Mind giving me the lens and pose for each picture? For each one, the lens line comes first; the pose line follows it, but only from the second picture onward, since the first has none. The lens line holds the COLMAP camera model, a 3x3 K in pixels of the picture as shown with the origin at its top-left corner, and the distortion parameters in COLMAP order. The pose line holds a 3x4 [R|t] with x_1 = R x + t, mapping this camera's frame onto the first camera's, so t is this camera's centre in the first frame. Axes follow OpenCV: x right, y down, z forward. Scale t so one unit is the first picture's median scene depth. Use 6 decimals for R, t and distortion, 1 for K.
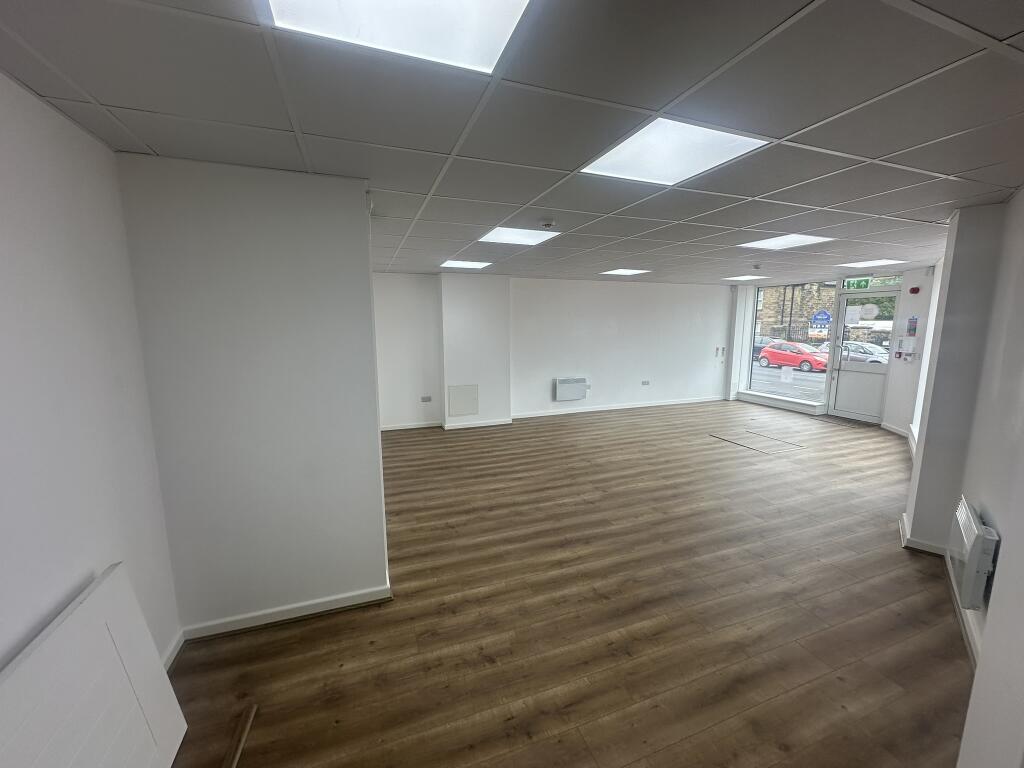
lens RADIAL K [[406.1, 0, 509.8], [0, 406.1, 382.9], [0, 0, 1]] dist [-0.003199, 0.000143]
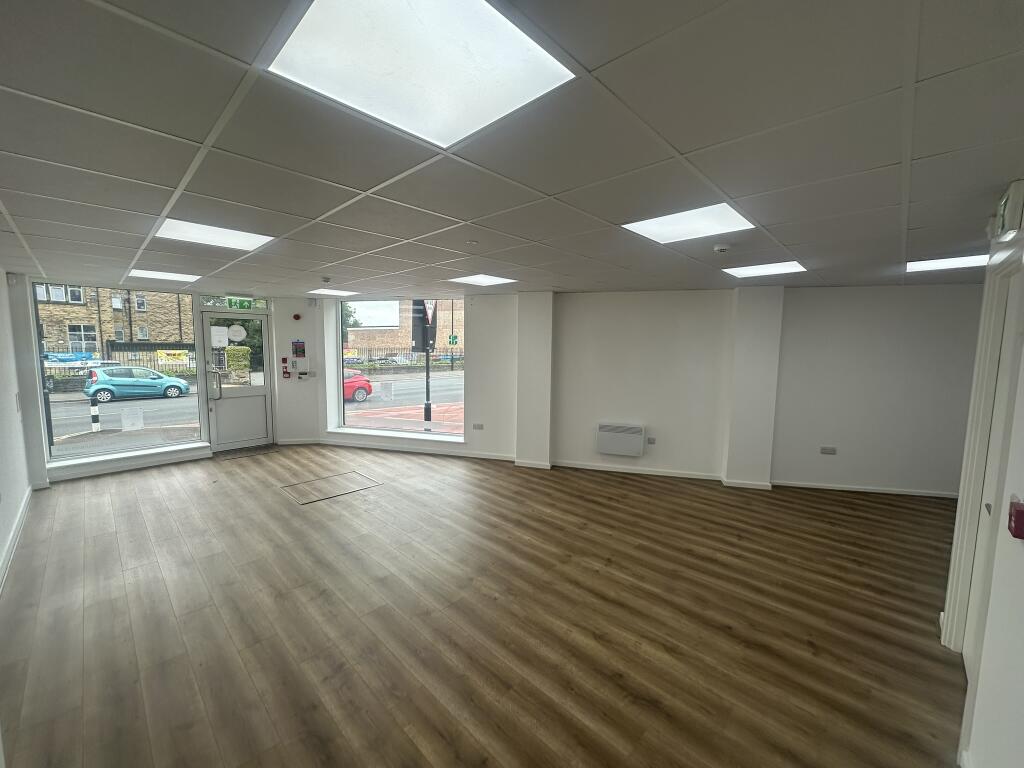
lens RADIAL K [[406.1, 0, 509.8], [0, 406.1, 382.9], [0, 0, 1]] dist [-0.003199, 0.000143]
pose [[-0.436047, -0.086323, 0.895774, -0.351457], [0.121613, 0.980606, 0.153697, -0.180666], [-0.891669, 0.175957, -0.417092, 1.171368]]
